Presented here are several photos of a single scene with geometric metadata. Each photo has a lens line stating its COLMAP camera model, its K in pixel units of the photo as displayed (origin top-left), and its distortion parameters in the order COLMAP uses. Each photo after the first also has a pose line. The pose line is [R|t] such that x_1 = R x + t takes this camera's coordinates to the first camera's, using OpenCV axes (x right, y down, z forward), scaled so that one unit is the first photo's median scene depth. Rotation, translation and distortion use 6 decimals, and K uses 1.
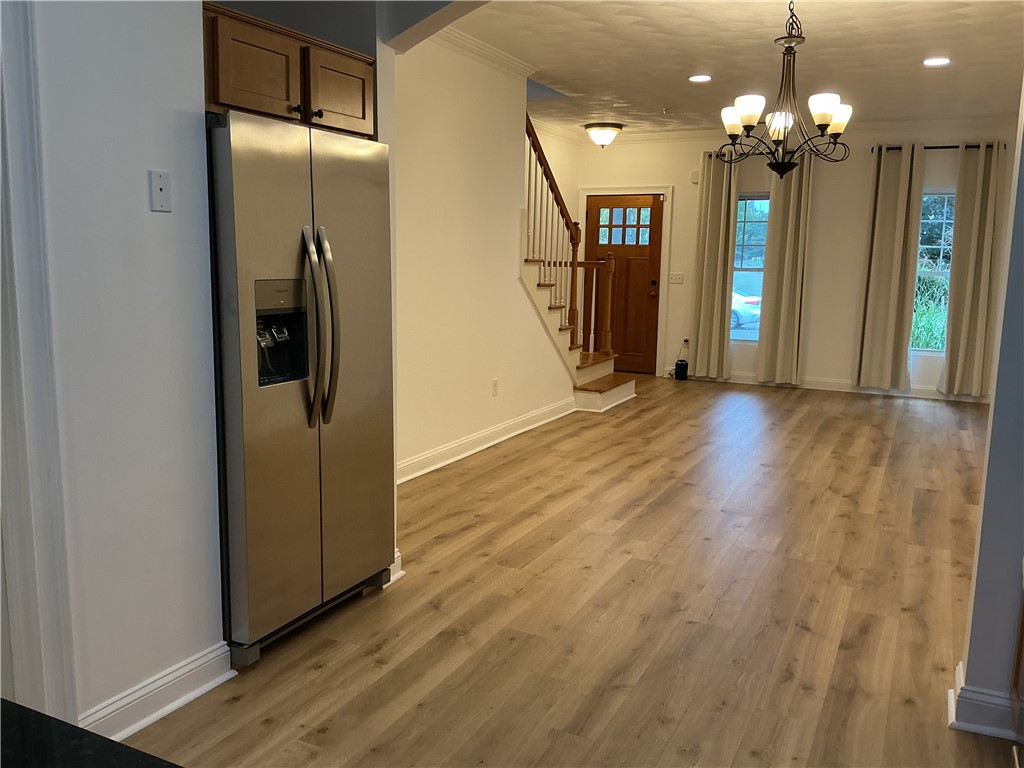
lens RADIAL K [[850.8, 0, 513.0], [0, 850.8, 379.9], [0, 0, 1]] dist [0.147967, -0.310588]
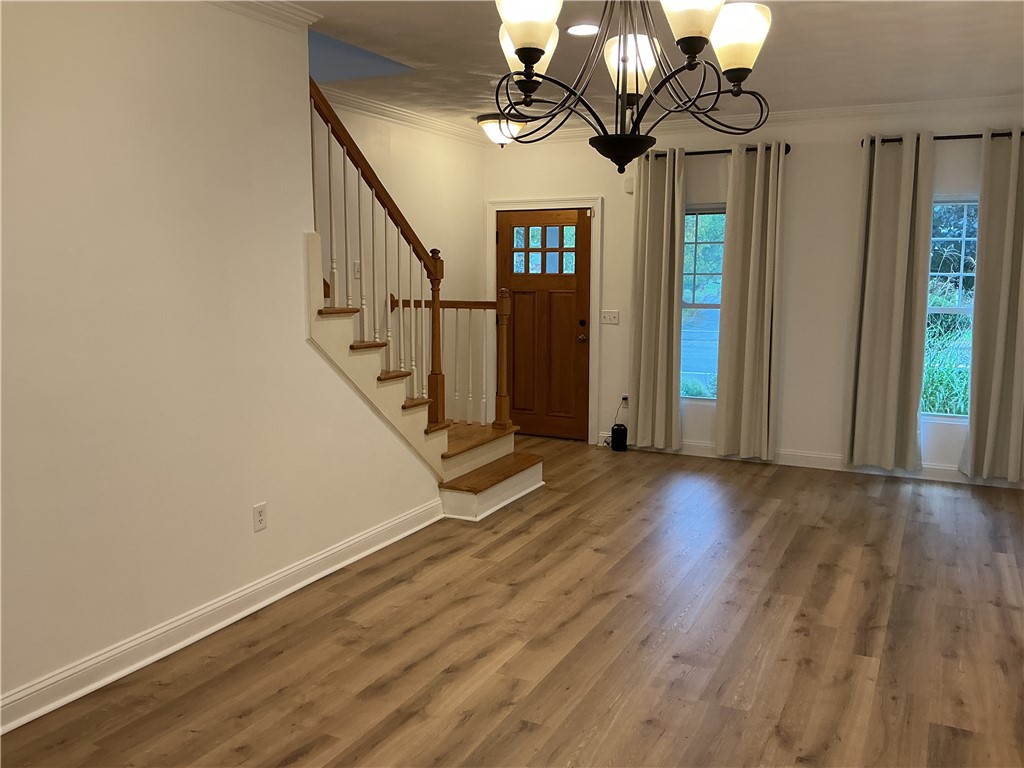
lens RADIAL K [[850.8, 0, 513.0], [0, 850.8, 379.9], [0, 0, 1]] dist [0.147967, -0.310588]
pose [[0.999812, -0.014135, -0.013246, 0.143161], [0.013901, 0.999749, -0.017589, -0.064080], [0.013491, 0.017402, 0.999758, 0.302738]]
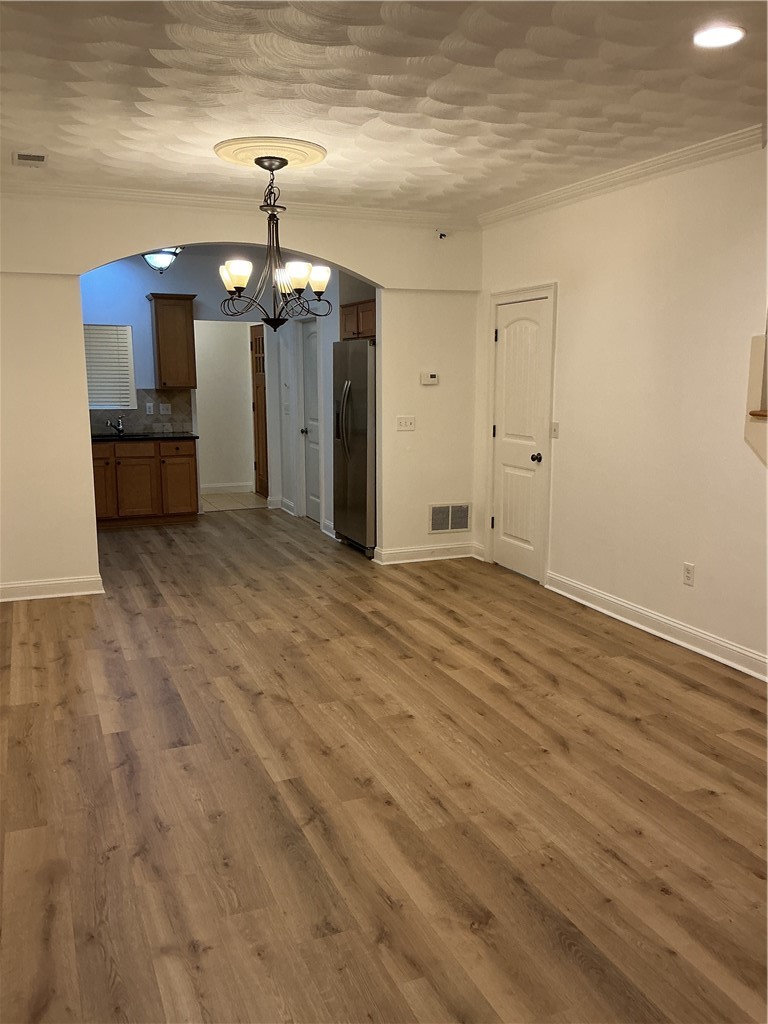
lens RADIAL K [[850.8, 0, 387.8], [0, 850.8, 509.7], [0, 0, 1]] dist [0.147967, -0.310588]
pose [[-0.660519, 0.105448, -0.743368, 0.598416], [-0.122216, 0.961782, 0.245026, -0.167718], [0.740796, 0.252696, -0.622388, 1.040461]]
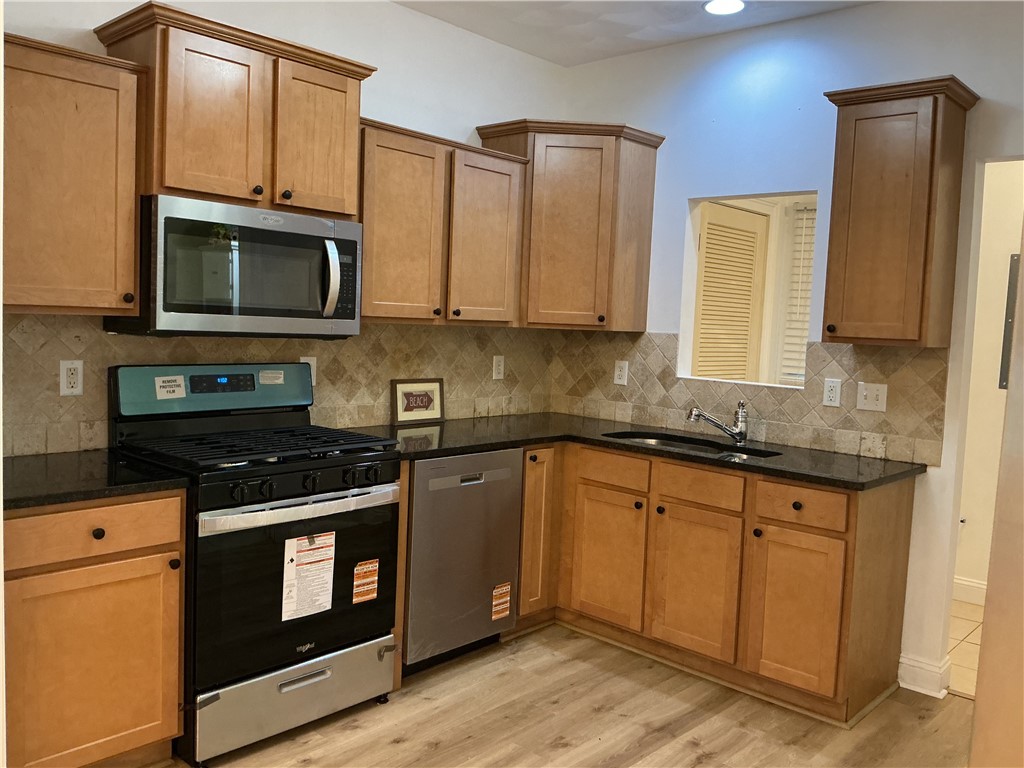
lens RADIAL K [[850.8, 0, 513.0], [0, 850.8, 379.9], [0, 0, 1]] dist [0.147967, -0.310588]
pose [[-0.956302, -0.078178, 0.281734, -0.043723], [-0.015161, 0.975552, 0.219244, -0.079519], [-0.291986, 0.205393, -0.934108, 0.520765]]
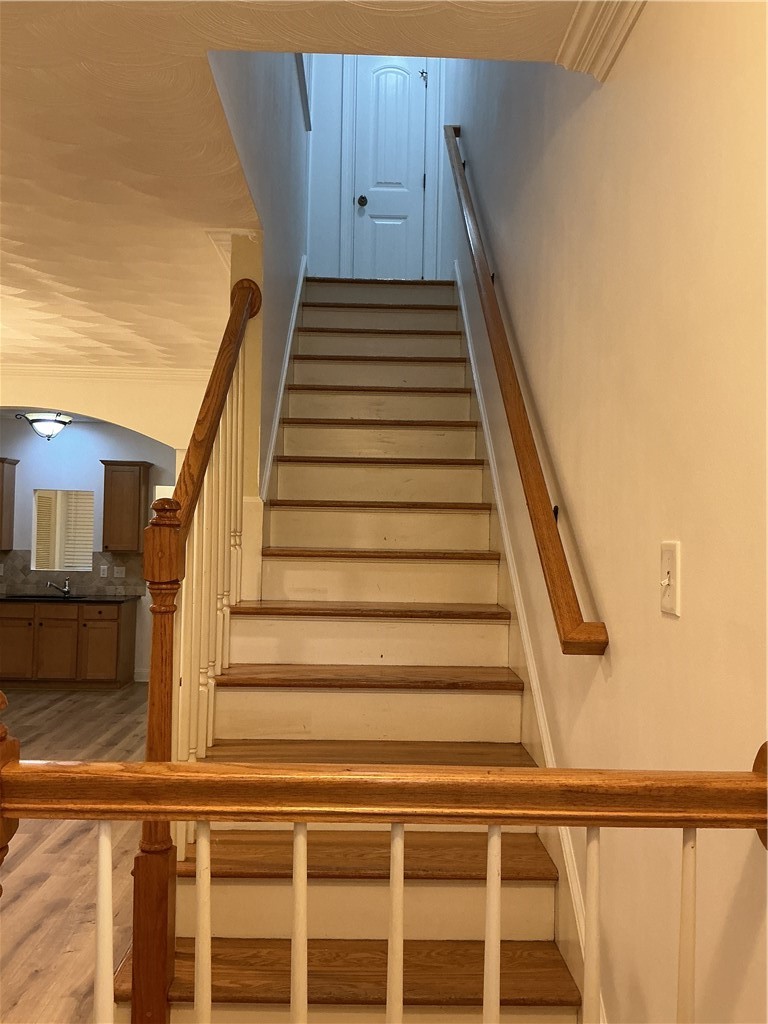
lens RADIAL K [[850.8, 0, 387.8], [0, 850.8, 509.7], [0, 0, 1]] dist [0.147967, -0.310588]
pose [[-0.883199, -0.048769, -0.466455, 0.134785], [-0.105349, 0.989792, 0.095986, -0.211864], [0.457012, 0.133915, -0.879322, 1.243566]]
